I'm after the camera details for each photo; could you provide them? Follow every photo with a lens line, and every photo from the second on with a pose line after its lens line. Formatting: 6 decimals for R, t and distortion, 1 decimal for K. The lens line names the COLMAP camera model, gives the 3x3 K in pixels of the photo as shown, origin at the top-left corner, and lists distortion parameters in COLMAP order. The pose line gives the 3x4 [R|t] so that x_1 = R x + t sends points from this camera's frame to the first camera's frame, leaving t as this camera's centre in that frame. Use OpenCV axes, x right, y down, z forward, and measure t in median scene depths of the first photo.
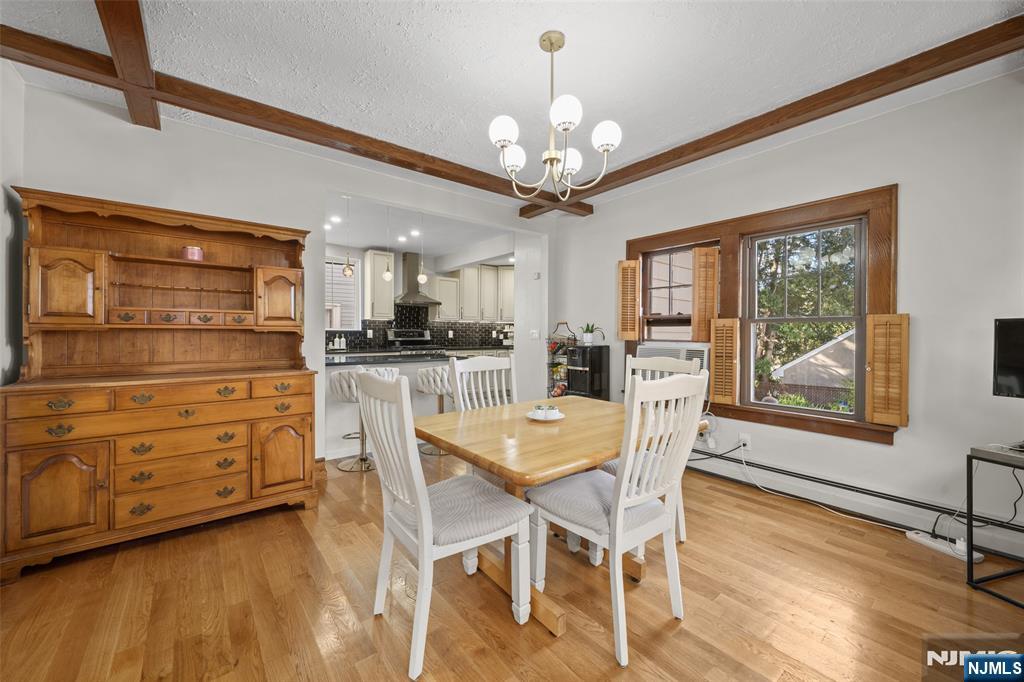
lens RADIAL K [[394.7, 0, 508.2], [0, 394.7, 340.0], [0, 0, 1]] dist [-0.007701, -0.000116]
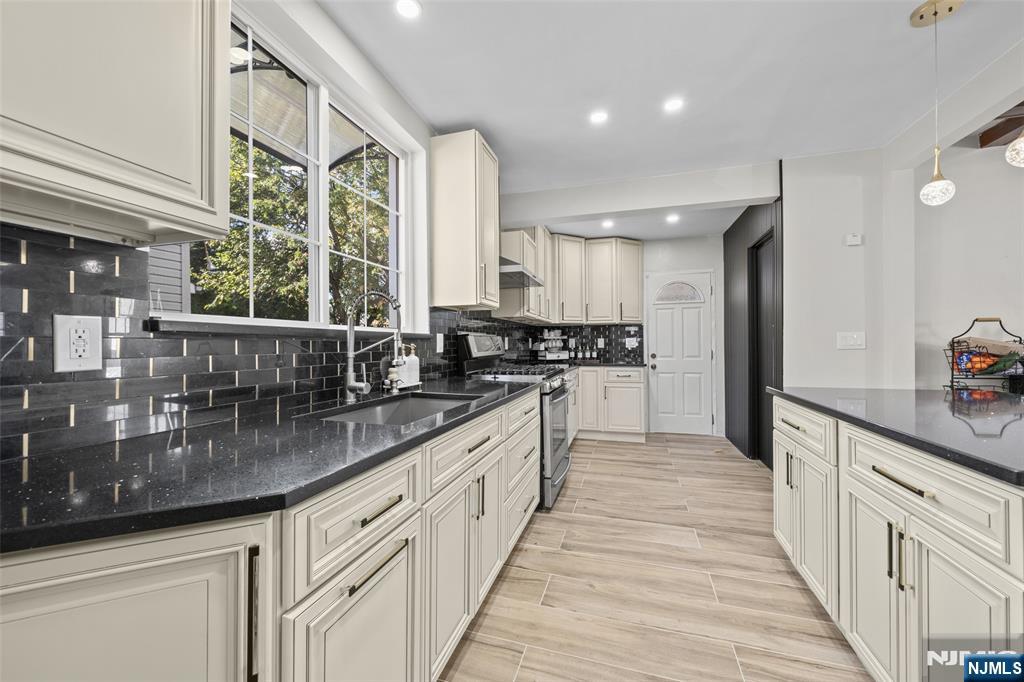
lens RADIAL K [[394.7, 0, 508.2], [0, 394.7, 340.0], [0, 0, 1]] dist [-0.007701, -0.000116]
pose [[0.820518, 0.000103, 0.571621, -0.458905], [0.013348, 0.999724, -0.019341, -0.008691], [-0.571465, 0.023500, 0.820290, 0.554950]]
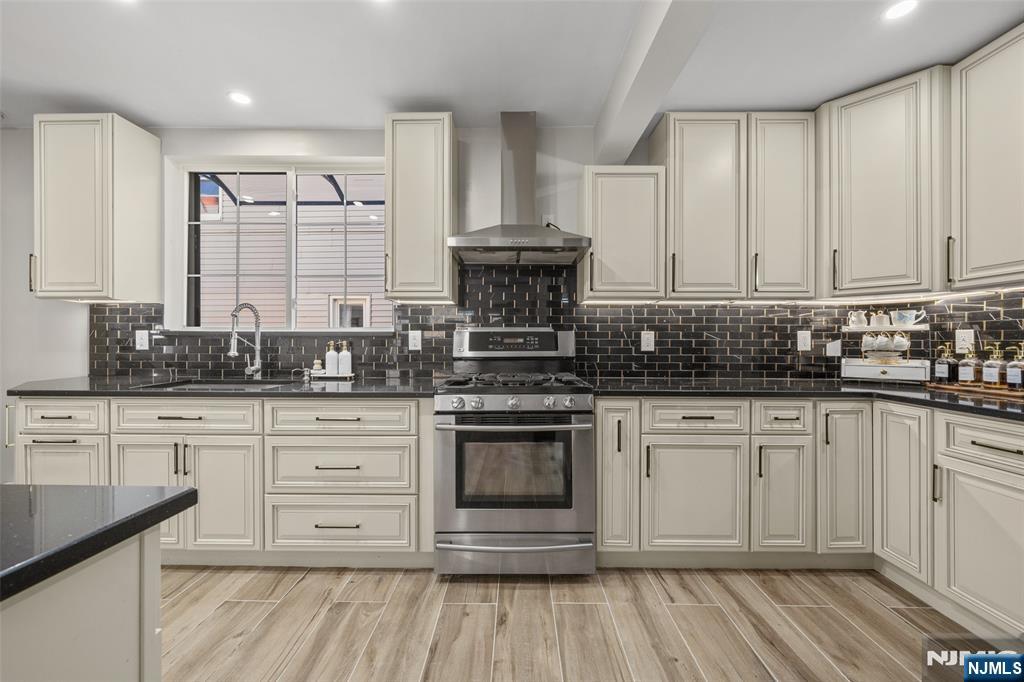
lens RADIAL K [[394.7, 0, 508.2], [0, 394.7, 340.0], [0, 0, 1]] dist [-0.007701, -0.000116]
pose [[0.779103, -0.004123, -0.626882, -0.025115], [-0.008676, 0.999812, -0.017358, -0.008529], [0.626835, 0.018962, 0.778921, 0.661426]]
